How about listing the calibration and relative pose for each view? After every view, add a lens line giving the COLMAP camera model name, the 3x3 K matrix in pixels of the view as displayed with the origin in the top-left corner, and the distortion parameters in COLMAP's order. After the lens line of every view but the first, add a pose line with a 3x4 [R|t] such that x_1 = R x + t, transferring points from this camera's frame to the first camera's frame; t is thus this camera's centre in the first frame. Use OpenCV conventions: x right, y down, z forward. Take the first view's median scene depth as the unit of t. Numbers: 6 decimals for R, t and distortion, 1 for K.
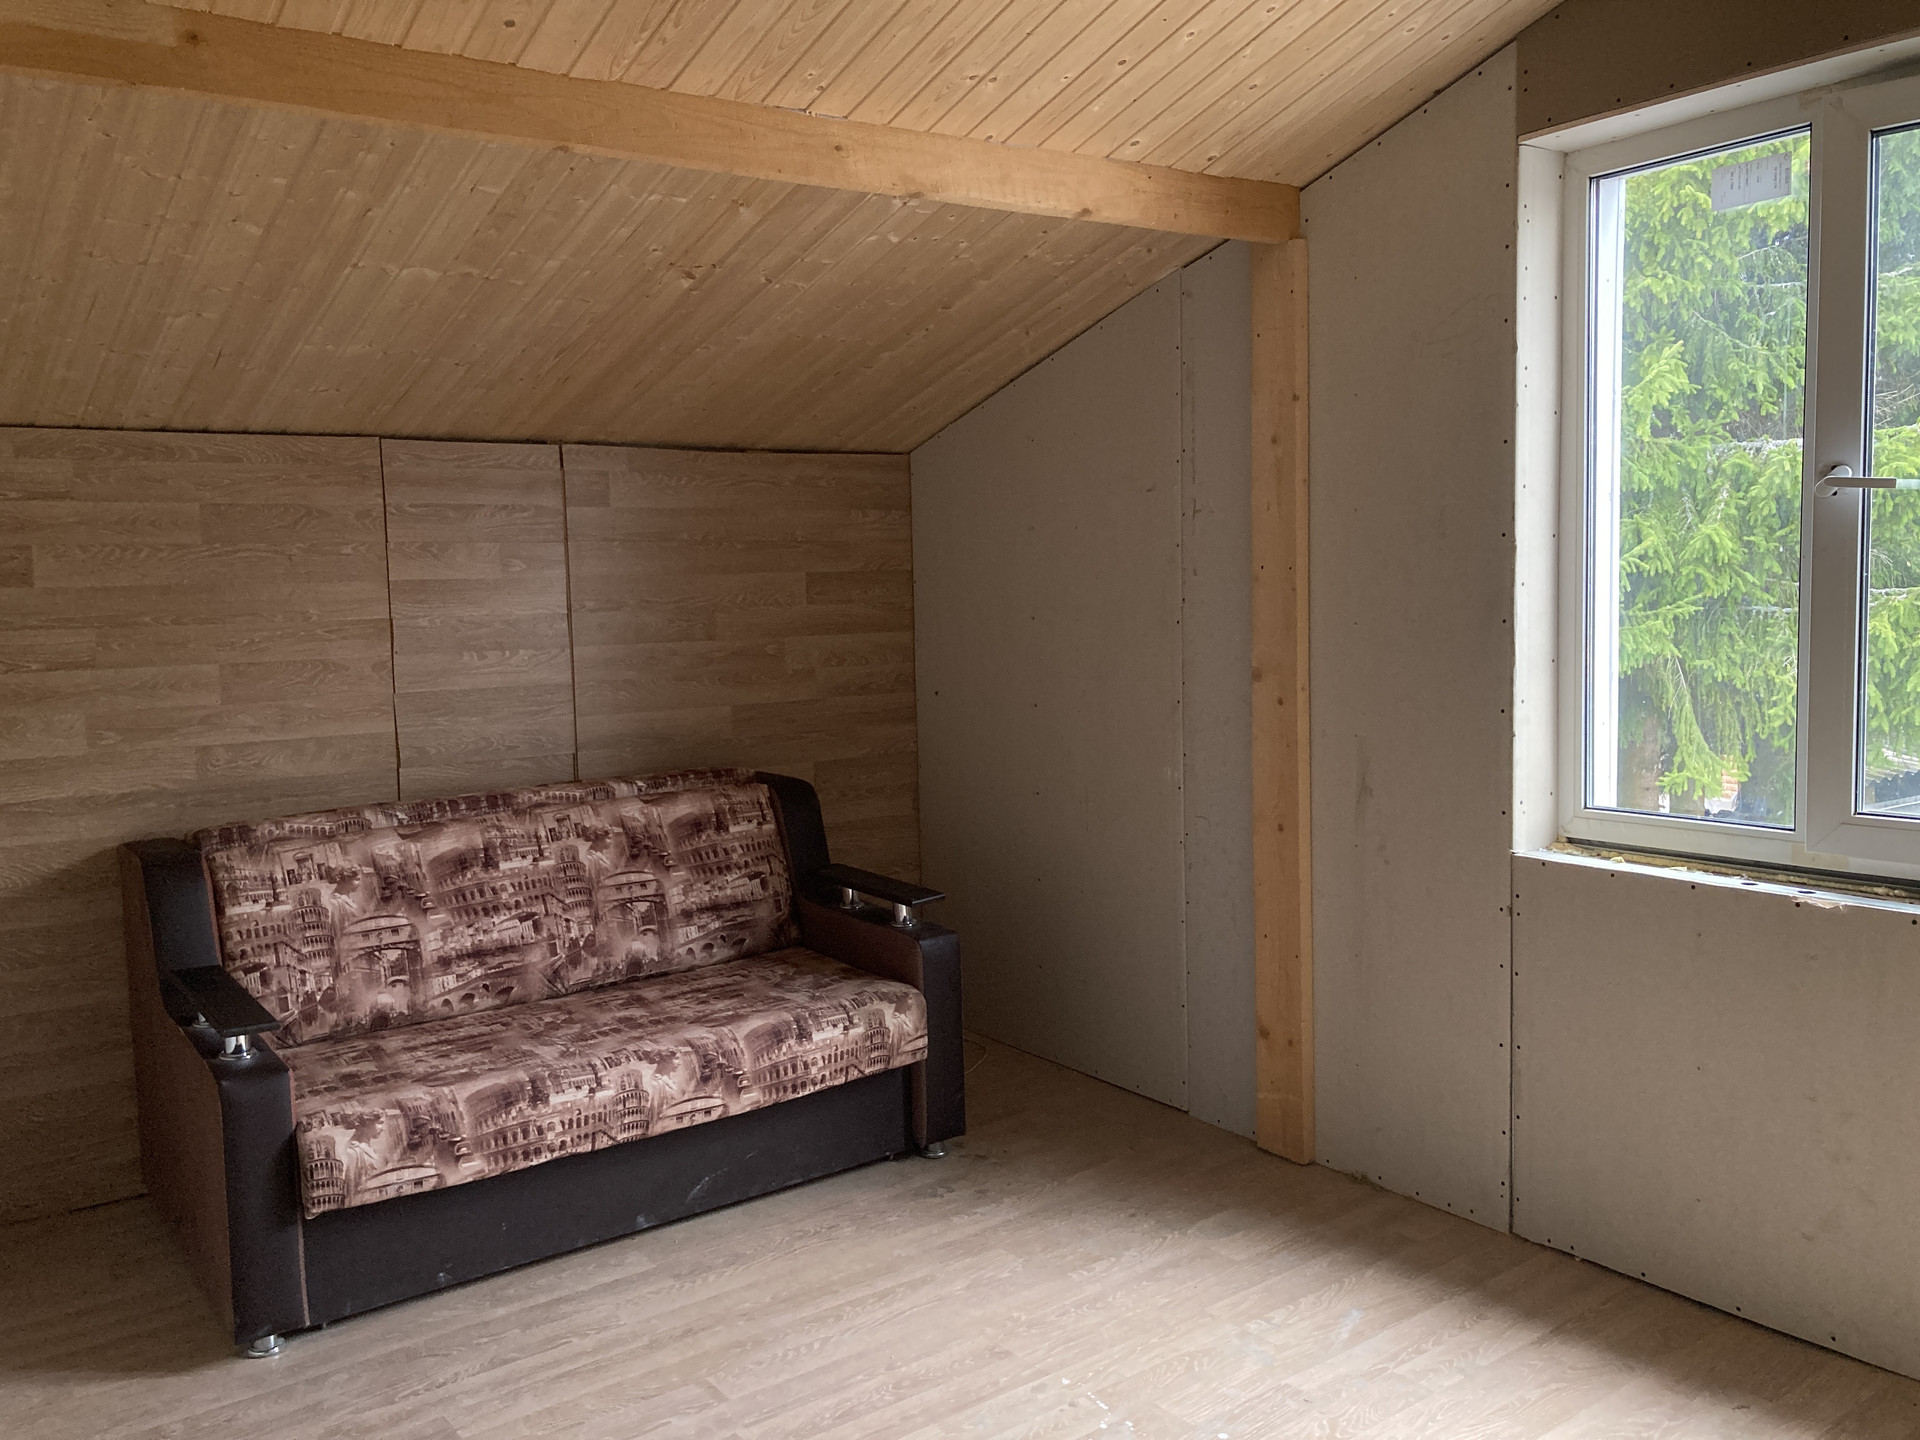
lens RADIAL K [[1535.2, 0, 964.8], [0, 1535.2, 714.3], [0, 0, 1]] dist [0.024932, -0.023793]
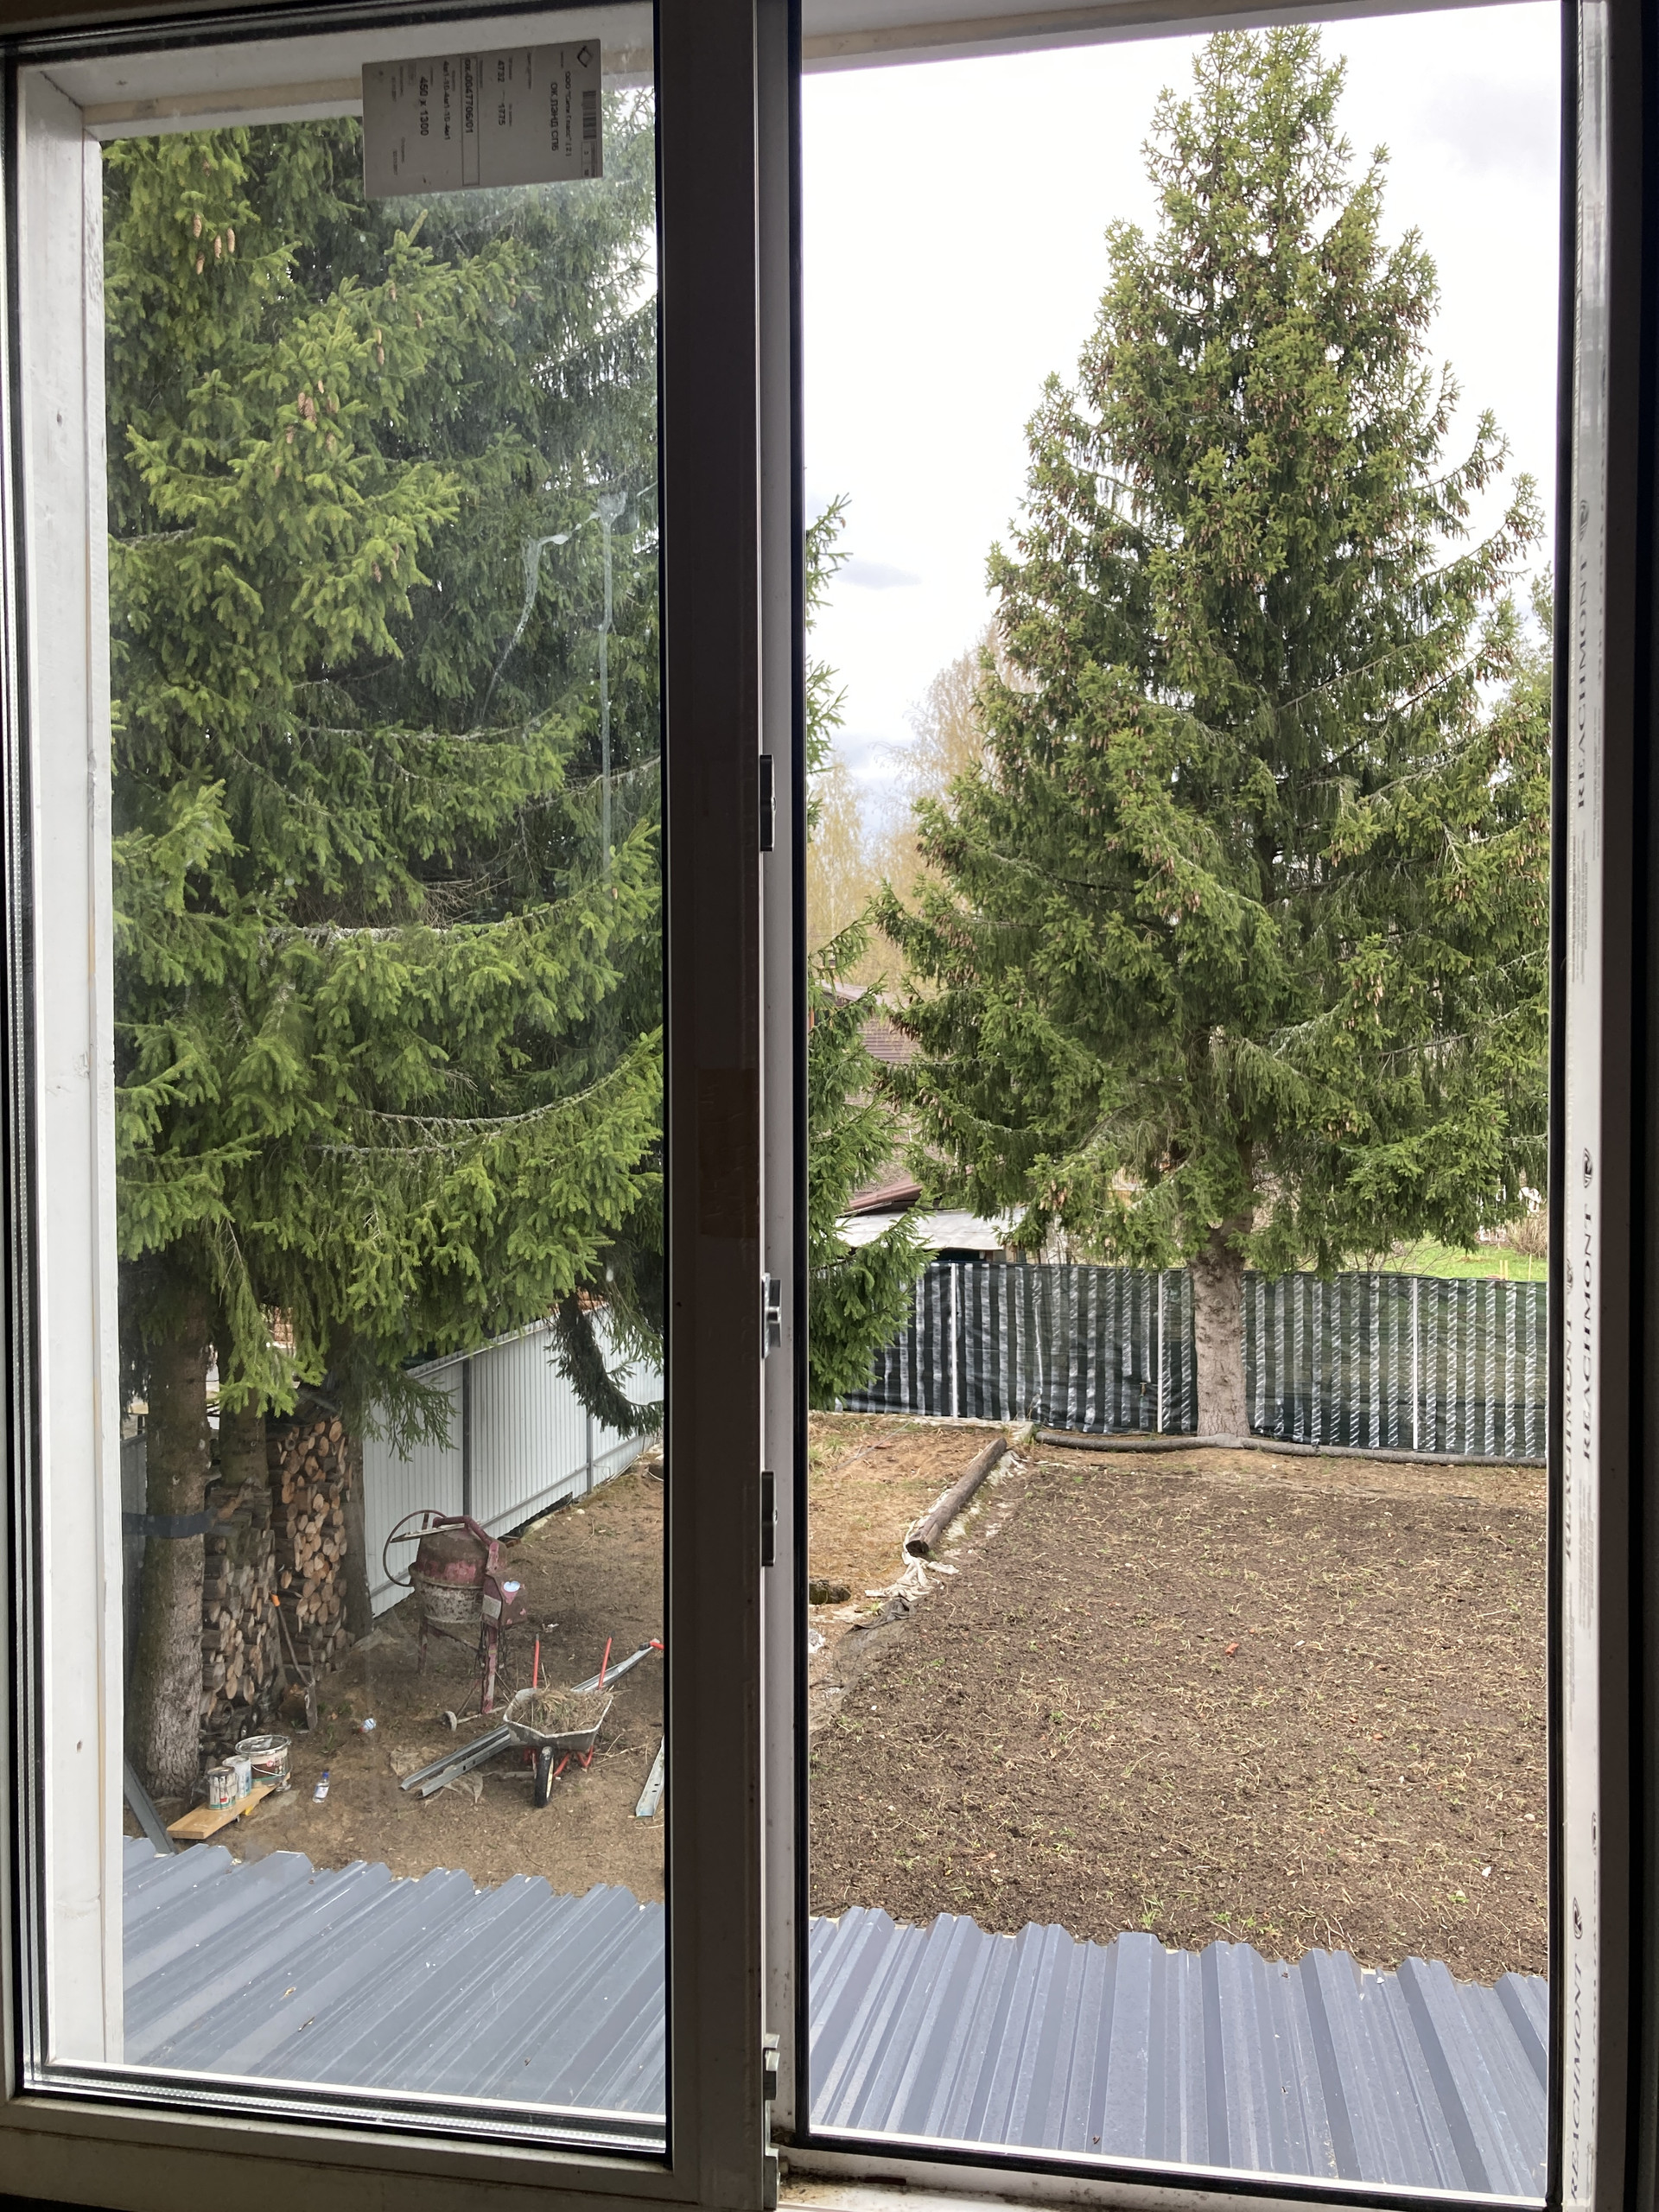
lens RADIAL K [[1768.6, 0, 814.5], [0, 1768.6, 1091.8], [0, 0, 1]] dist [0.024932, -0.023793]
pose [[0.726439, 0.005779, 0.687207, 0.097243], [0.045219, 0.997396, -0.056188, -0.038606], [-0.685742, 0.071892, 0.724286, 0.221101]]
